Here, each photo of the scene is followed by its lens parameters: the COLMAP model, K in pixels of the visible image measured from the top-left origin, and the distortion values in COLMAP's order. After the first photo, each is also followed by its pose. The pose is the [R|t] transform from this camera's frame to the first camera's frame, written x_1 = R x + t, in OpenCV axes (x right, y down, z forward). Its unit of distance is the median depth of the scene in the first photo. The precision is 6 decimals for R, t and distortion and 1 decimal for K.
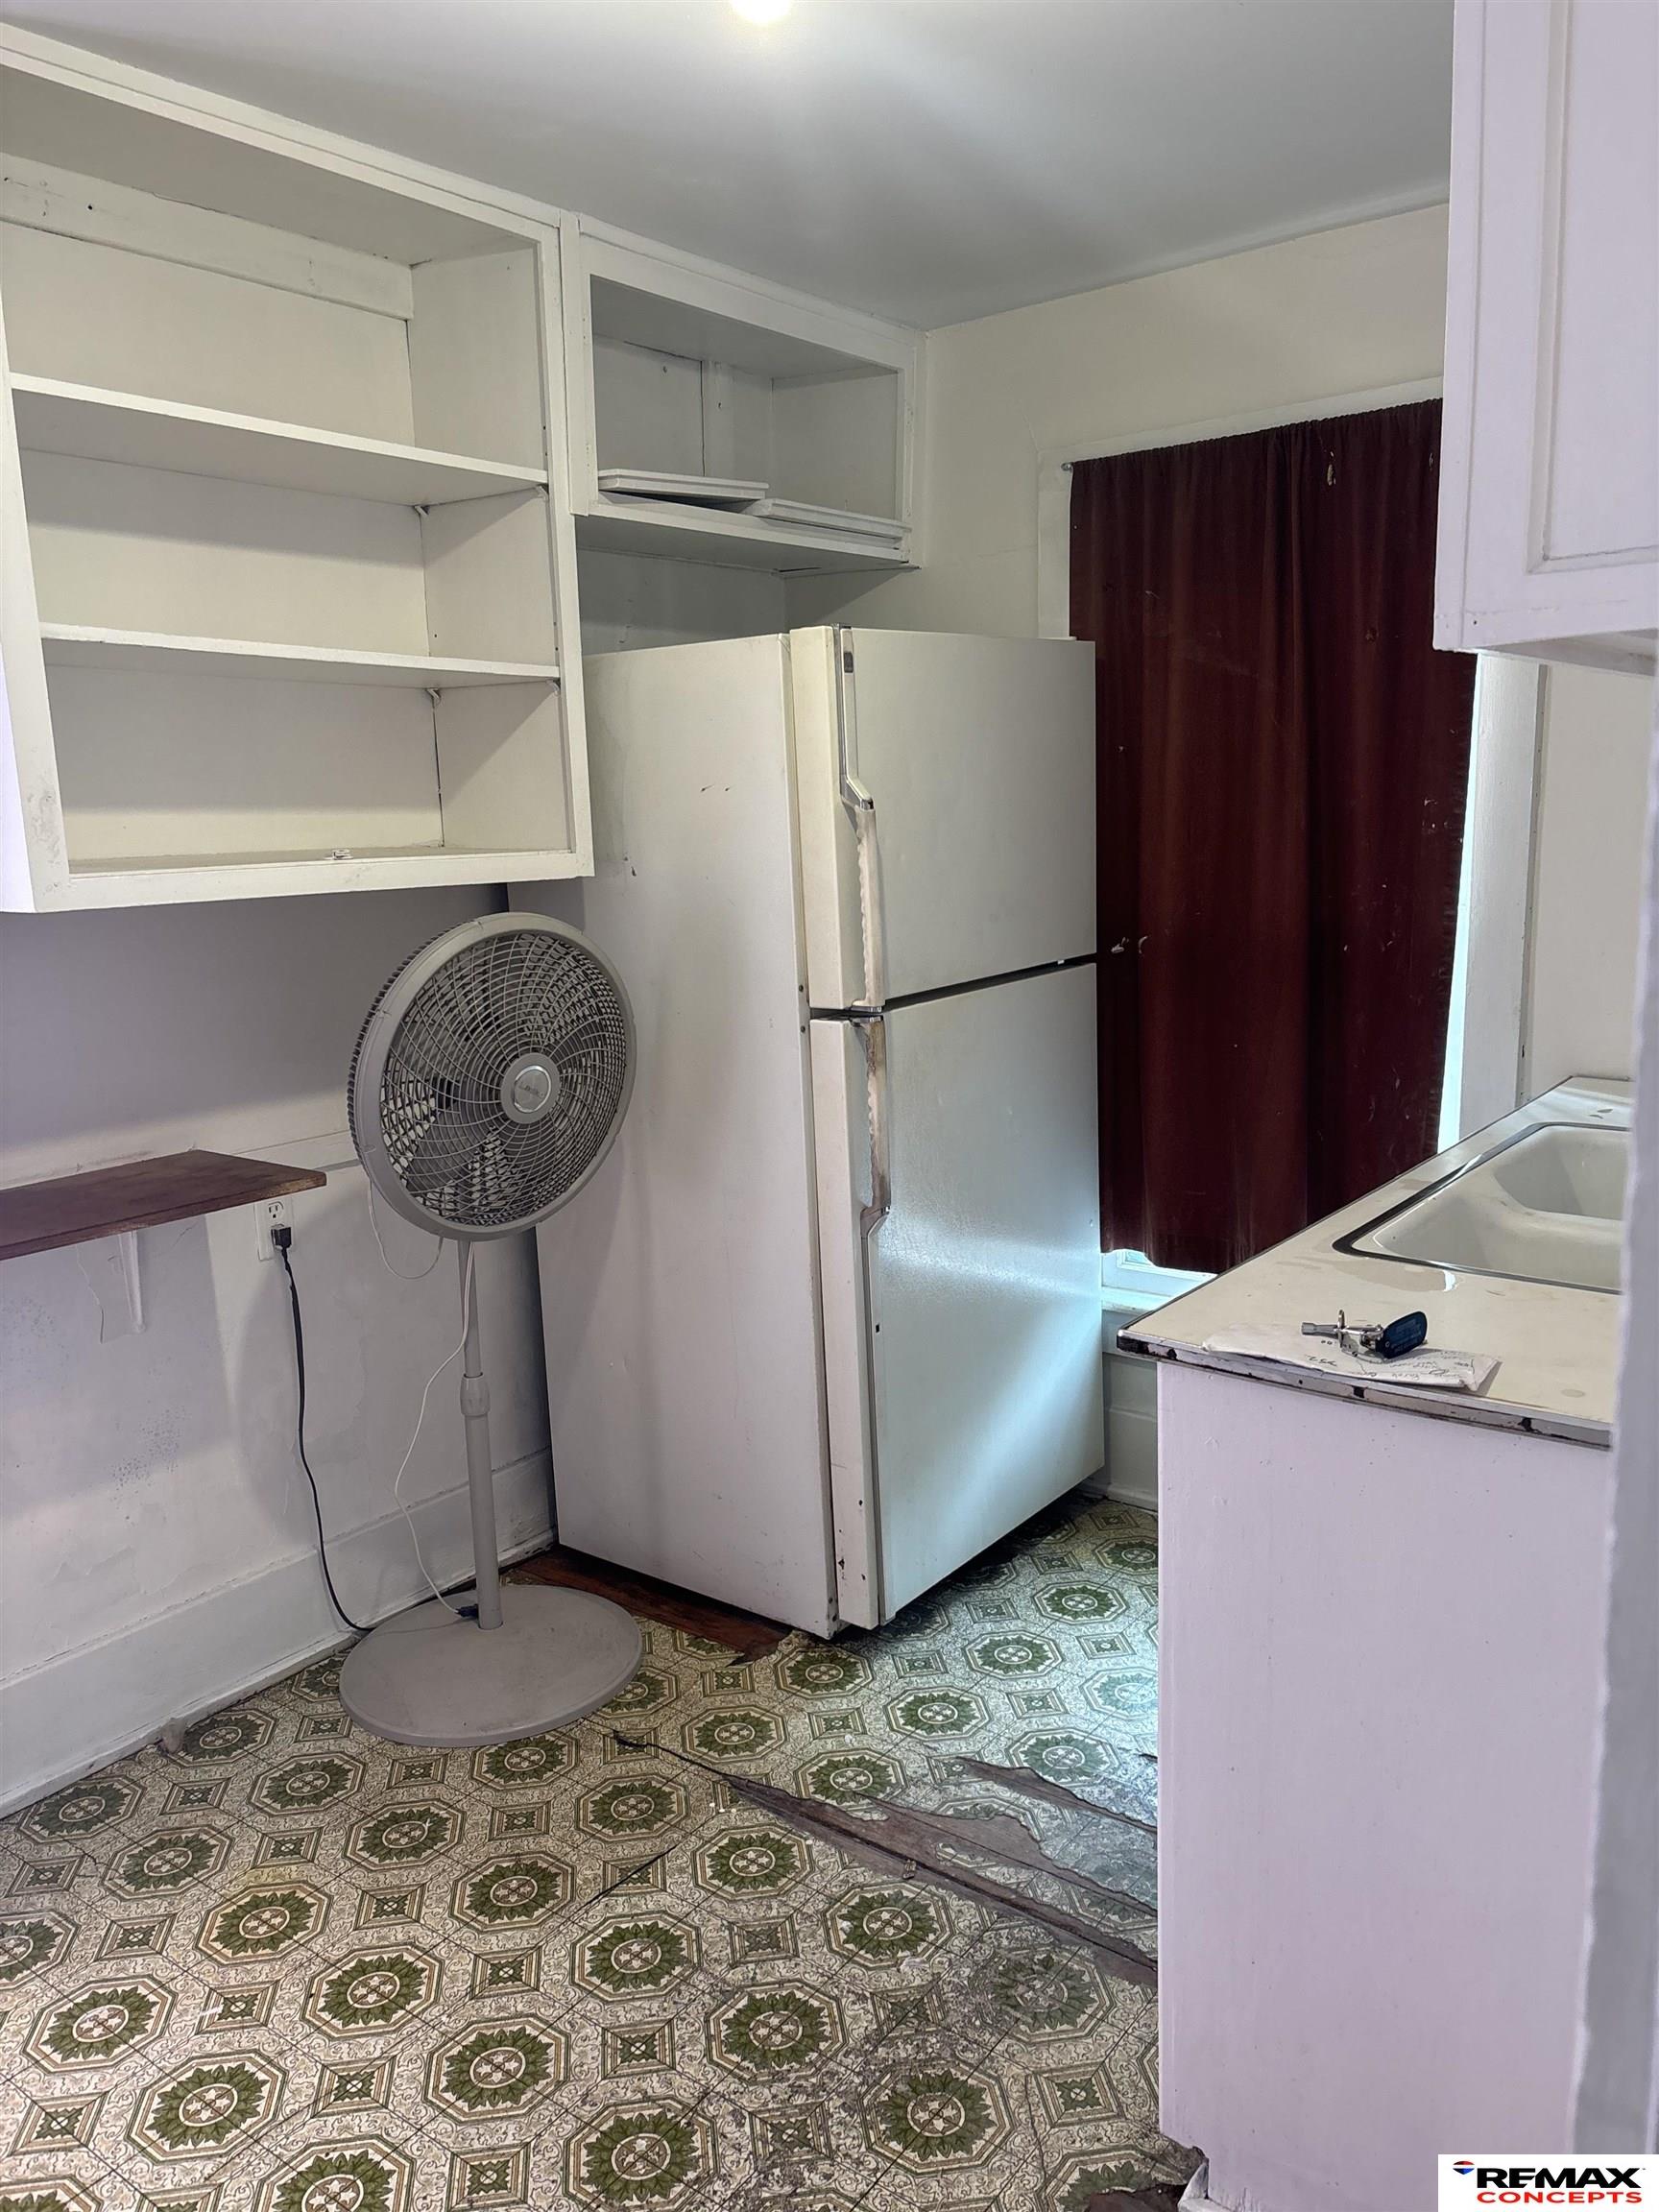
lens RADIAL K [[1673.1, 0, 827.8], [0, 1673.1, 1099.4], [0, 0, 1]] dist [0.039282, -0.032056]
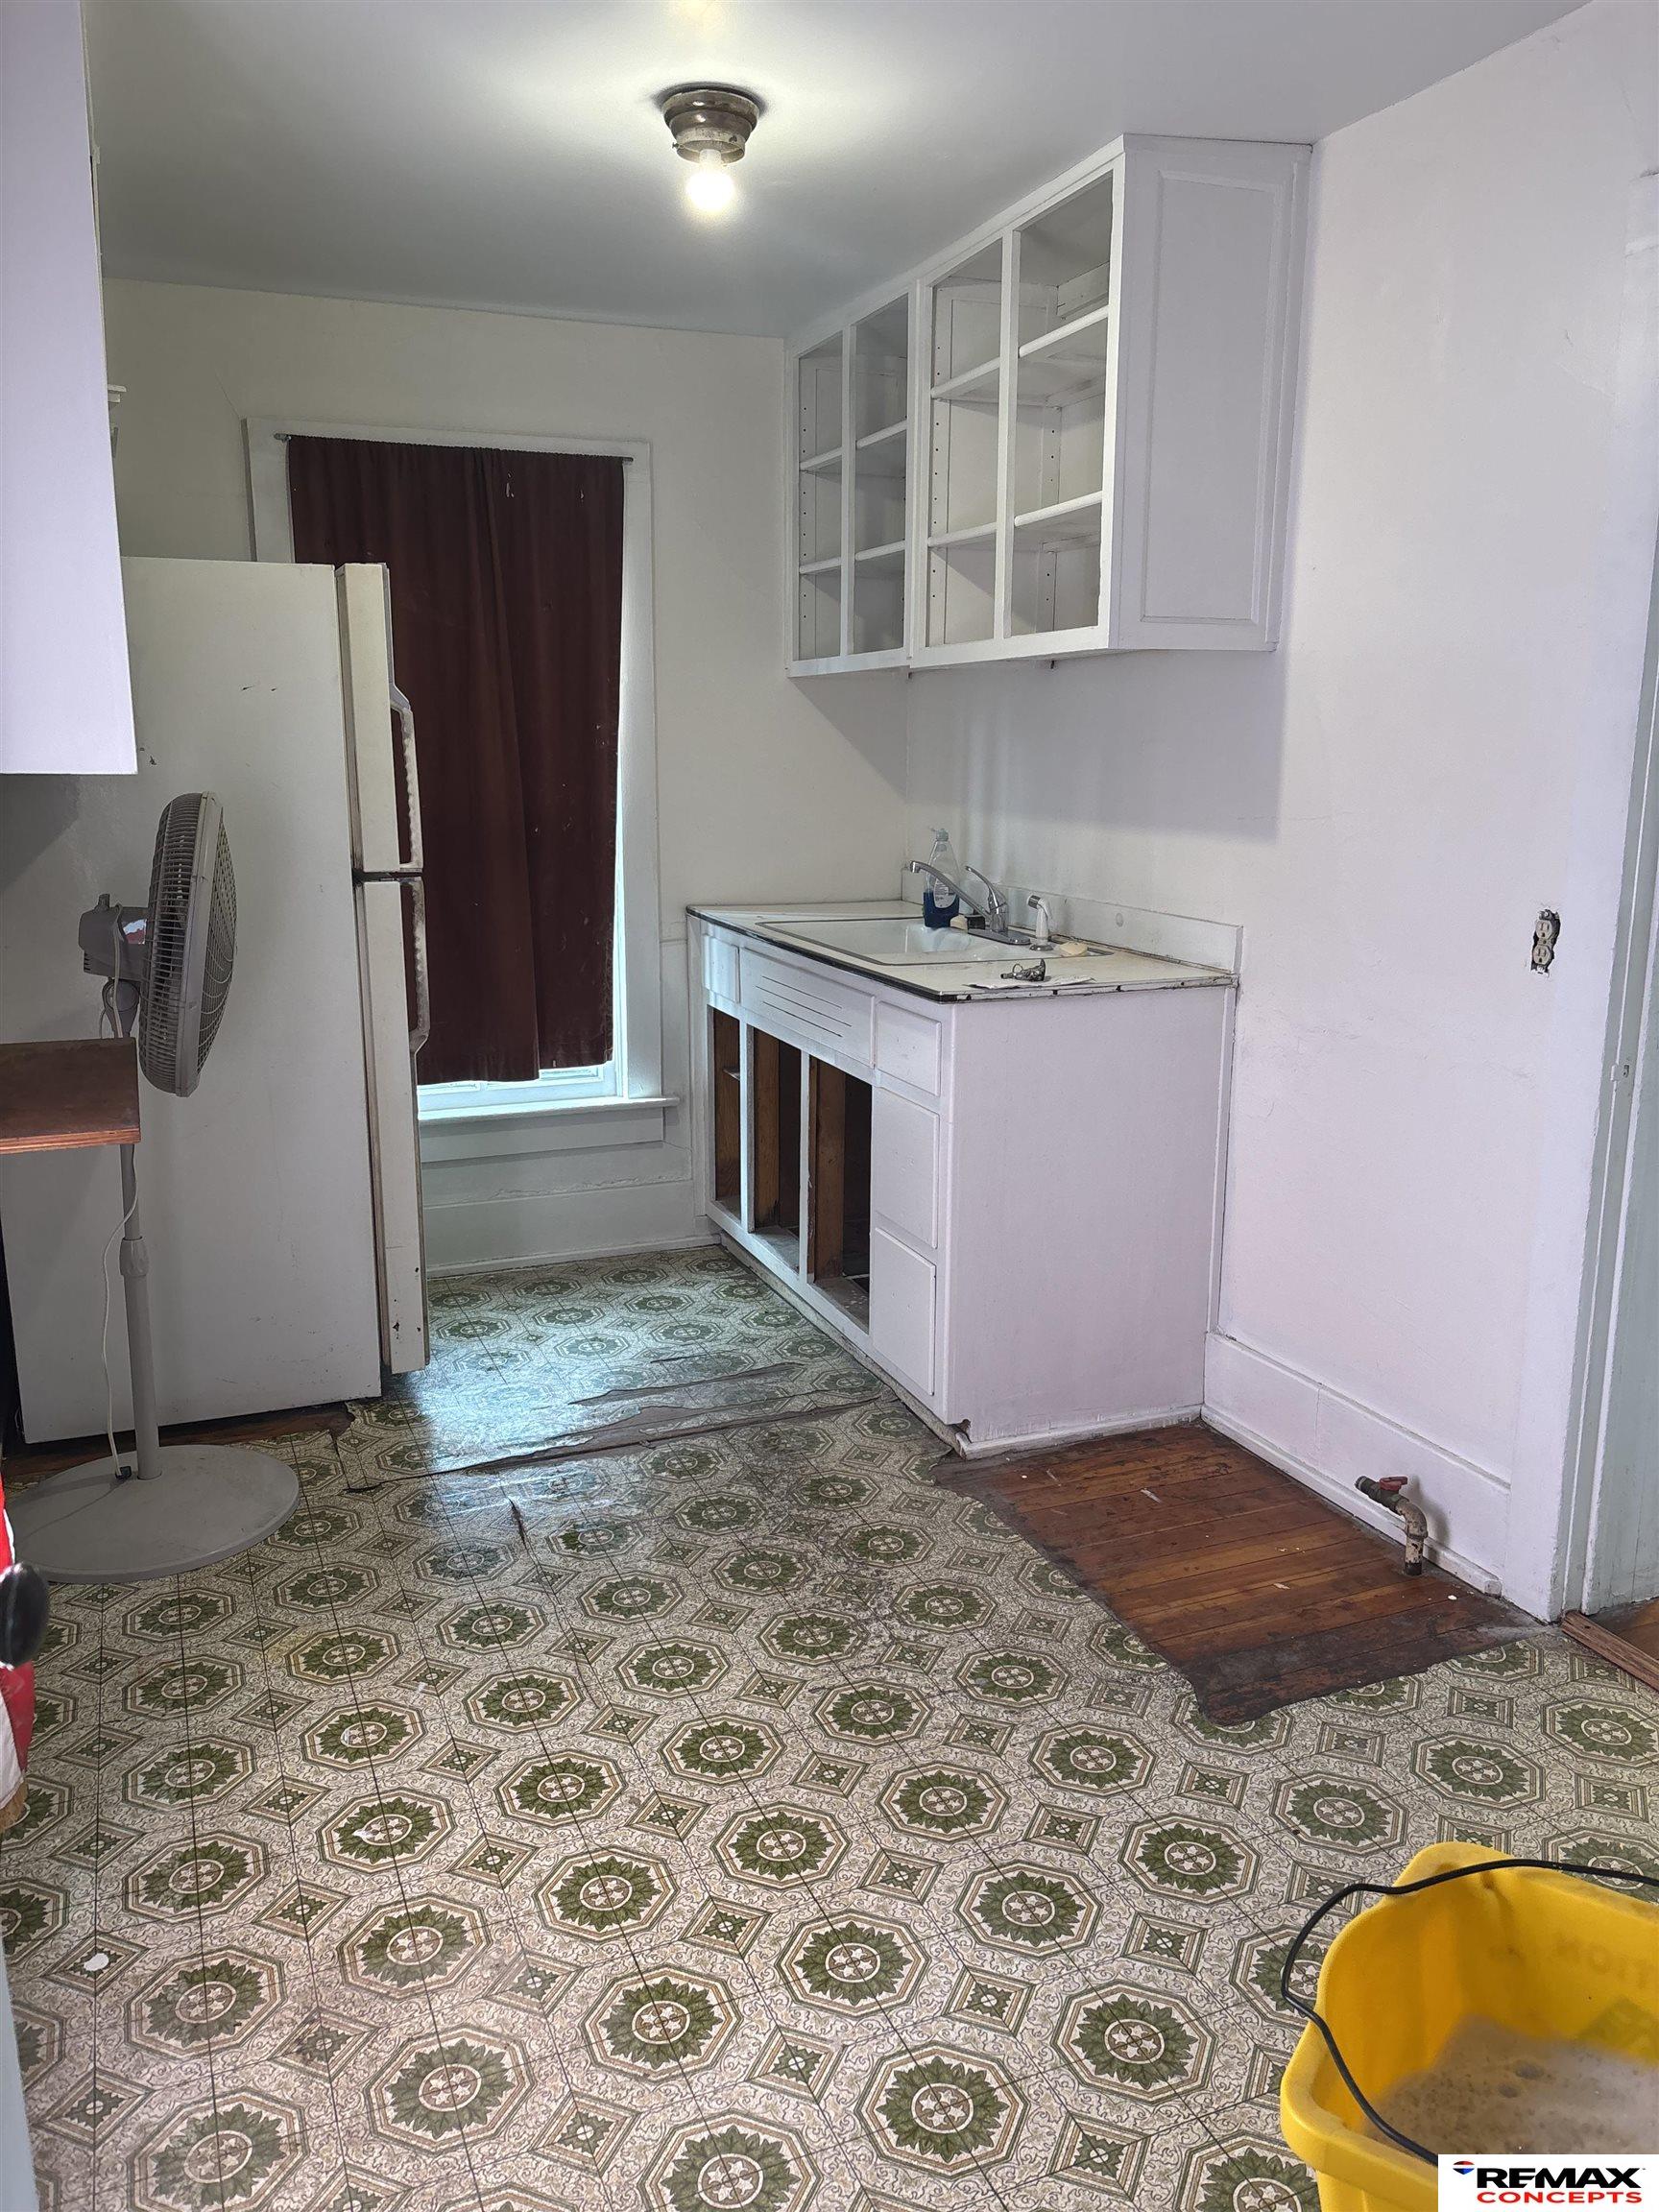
lens RADIAL K [[1673.1, 0, 827.0], [0, 1673.1, 1112.6], [0, 0, 1]] dist [0.039282, -0.032056]
pose [[0.498650, -0.150901, 0.853567, -1.265208], [0.131380, 0.986511, 0.097652, 0.060145], [-0.856789, 0.063448, 0.511749, 0.121601]]
